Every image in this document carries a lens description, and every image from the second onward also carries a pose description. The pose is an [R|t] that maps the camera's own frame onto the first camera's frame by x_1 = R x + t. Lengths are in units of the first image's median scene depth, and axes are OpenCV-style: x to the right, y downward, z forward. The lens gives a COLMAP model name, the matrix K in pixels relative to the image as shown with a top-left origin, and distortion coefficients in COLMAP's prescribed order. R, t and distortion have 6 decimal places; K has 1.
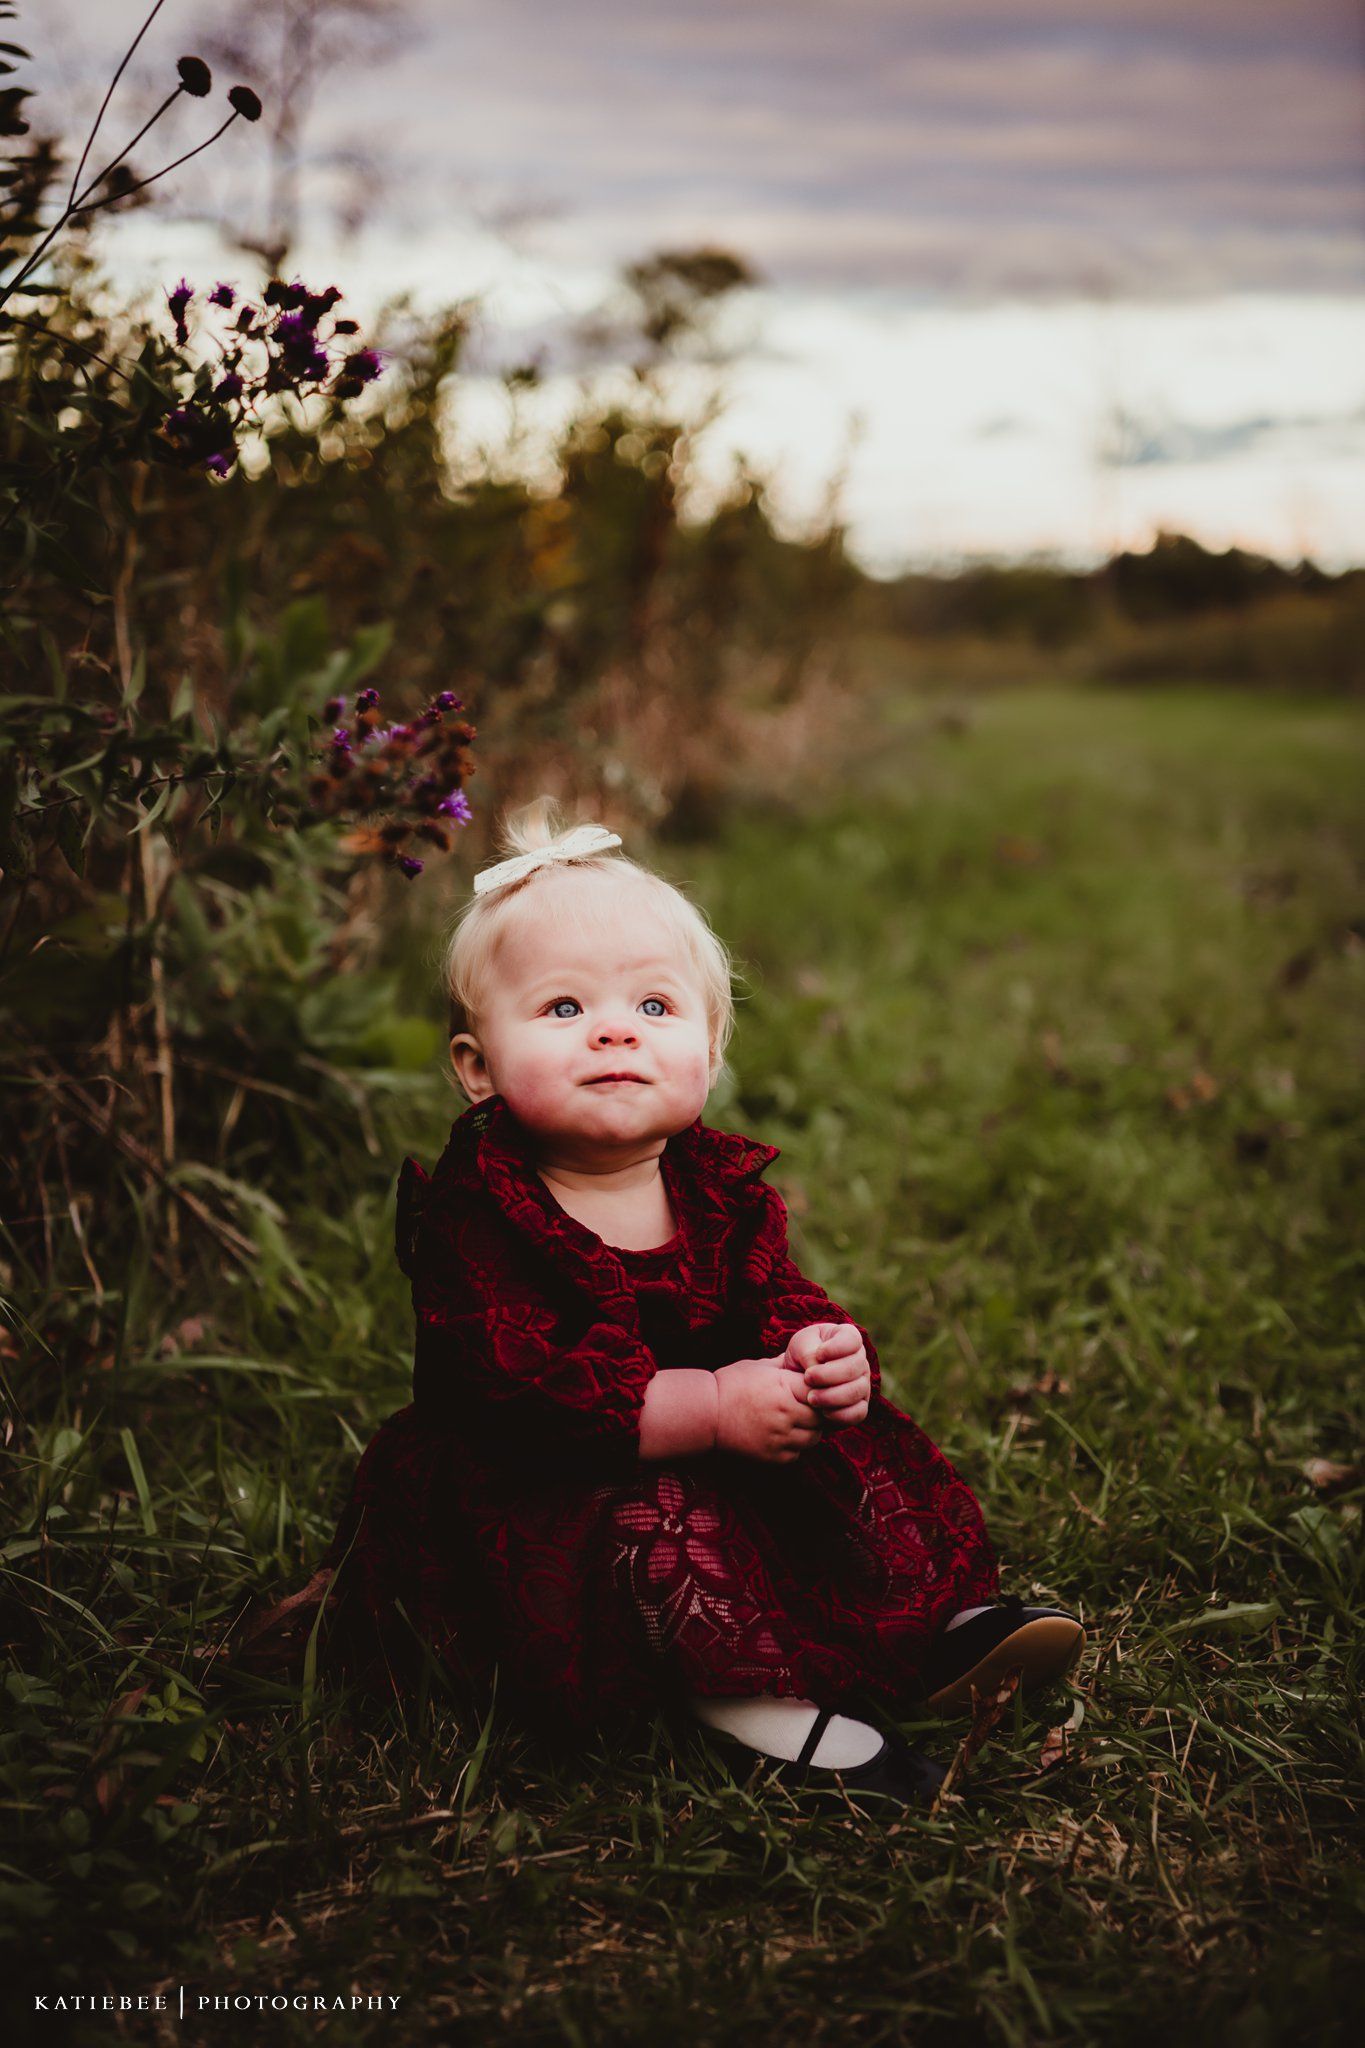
lens RADIAL K [[3643.6, 0, 682.5], [0, 3643.6, 1024.0], [0, 0, 1]] dist [0.186959, 0.006704]
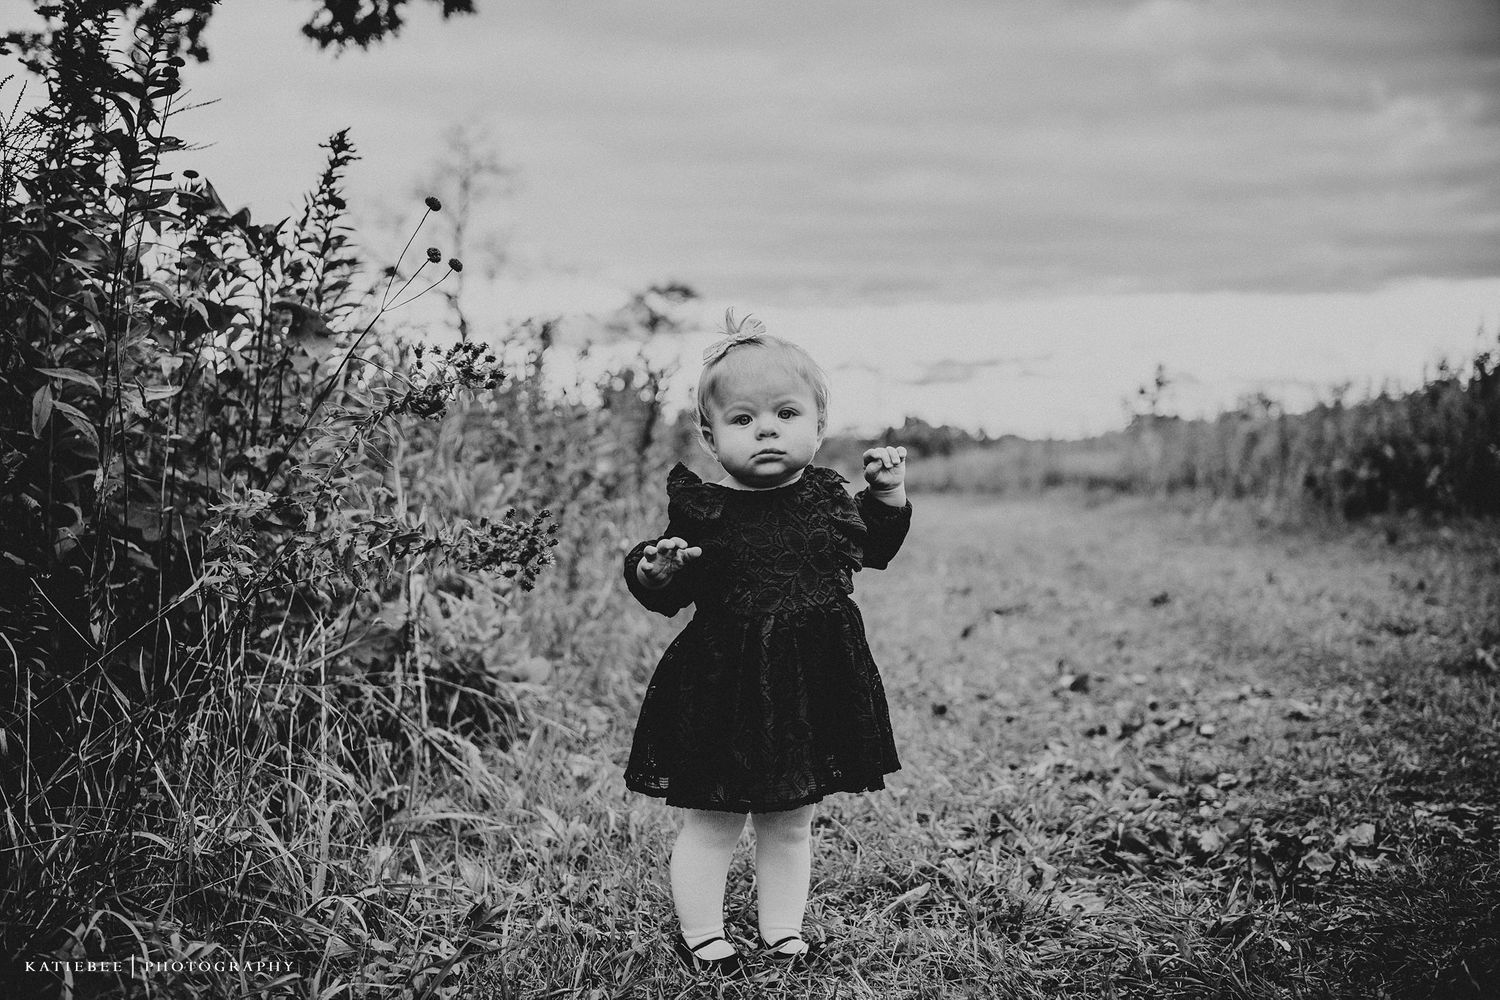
lens RADIAL K [[1964.8, 0, 750.0], [0, 1964.8, 500.0], [0, 0, 1]] dist [-0.009582, -0.005935]
pose [[0.998788, -0.026590, 0.041414, 0.004384], [0.030356, 0.995192, -0.093124, 0.018214], [-0.038738, 0.094268, 0.994793, -0.155007]]
